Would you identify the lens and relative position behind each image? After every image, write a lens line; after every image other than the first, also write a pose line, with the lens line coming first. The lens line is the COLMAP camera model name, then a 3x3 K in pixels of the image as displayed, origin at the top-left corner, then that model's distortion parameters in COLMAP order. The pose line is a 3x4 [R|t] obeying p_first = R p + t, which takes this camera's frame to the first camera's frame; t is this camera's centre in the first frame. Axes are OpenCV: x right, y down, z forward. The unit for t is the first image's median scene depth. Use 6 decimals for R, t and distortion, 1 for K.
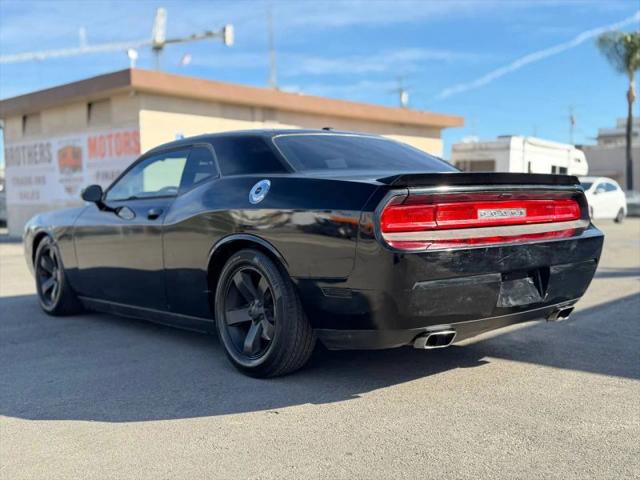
lens RADIAL K [[723.3, 0, 320.0], [0, 723.3, 240.0], [0, 0, 1]] dist [0.165476, -0.365217]
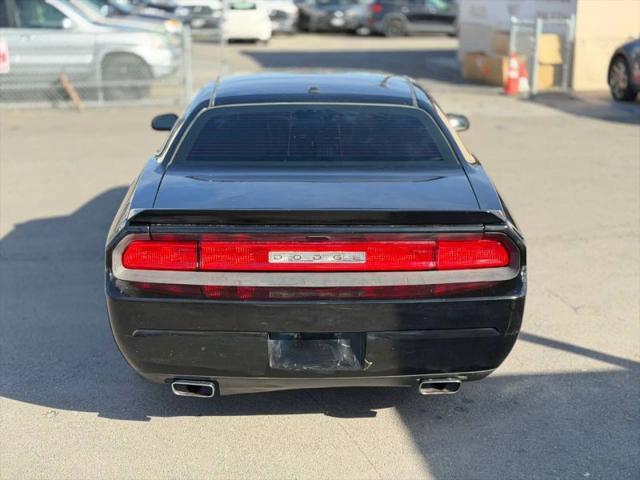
lens RADIAL K [[981.5, 0, 331.8], [0, 981.5, 240.3], [0, 0, 1]] dist [0.164555, -0.153871]
pose [[0.776097, 0.188876, -0.601664, 0.847740], [-0.056543, 0.971092, 0.231913, -0.286026], [0.628074, -0.145967, 0.764341, 0.161842]]
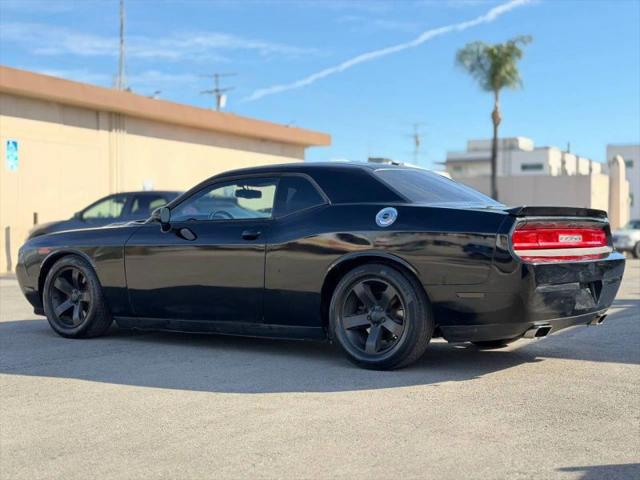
lens RADIAL K [[981.5, 0, 331.8], [0, 981.5, 240.3], [0, 0, 1]] dist [0.164555, -0.153871]
pose [[0.965229, 0.019964, 0.260643, -0.573183], [-0.007836, 0.998841, -0.047488, 0.049750], [-0.261289, 0.043795, 0.964266, -0.546130]]
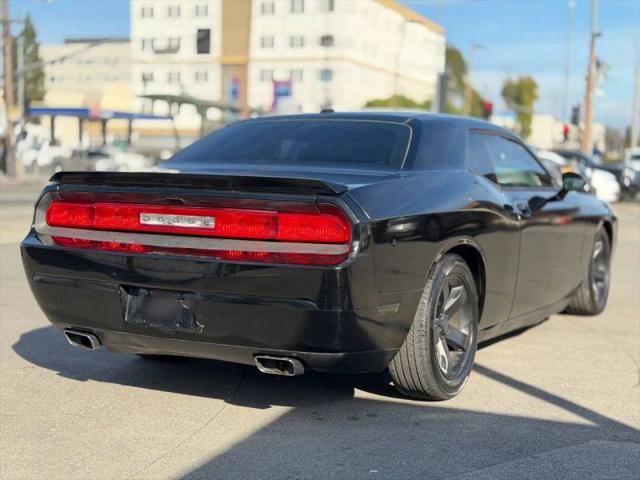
lens RADIAL K [[981.5, 0, 331.8], [0, 981.5, 240.3], [0, 0, 1]] dist [0.164555, -0.153871]
pose [[0.351071, 0.101703, -0.930809, 1.278852], [-0.076357, 0.993882, 0.079795, -0.110270], [0.933230, 0.043060, 0.356689, 0.699983]]
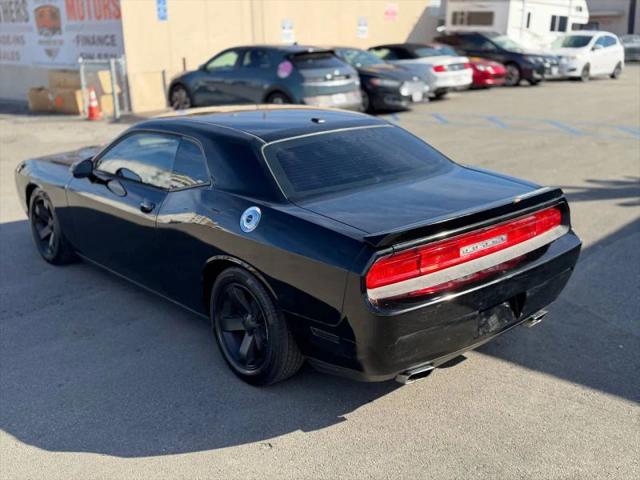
lens RADIAL K [[723.3, 0, 320.0], [0, 723.3, 240.0], [0, 0, 1]] dist [0.165476, -0.365217]
pose [[0.999922, -0.001399, 0.012448, 0.002333], [-0.001603, 0.971277, 0.237946, -0.267619], [-0.012423, -0.237947, 0.971199, -0.005717]]
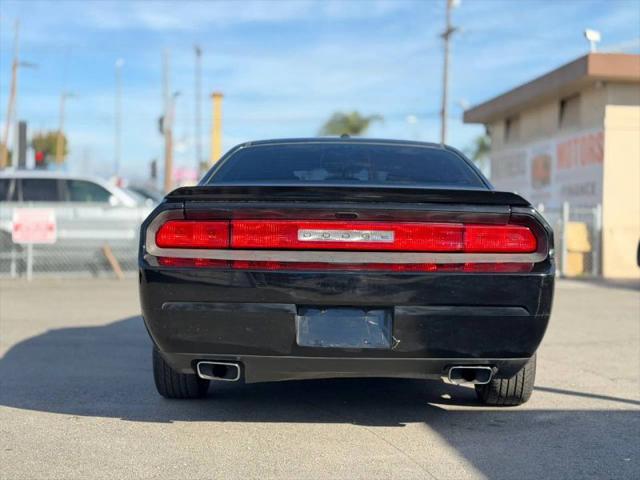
lens RADIAL K [[981.5, 0, 331.8], [0, 981.5, 240.3], [0, 0, 1]] dist [0.164555, -0.153871]
pose [[0.753191, 0.040481, -0.656555, 0.894220], [-0.065992, 0.997719, -0.014188, -0.013937], [0.654483, 0.054013, 0.754145, 0.138838]]
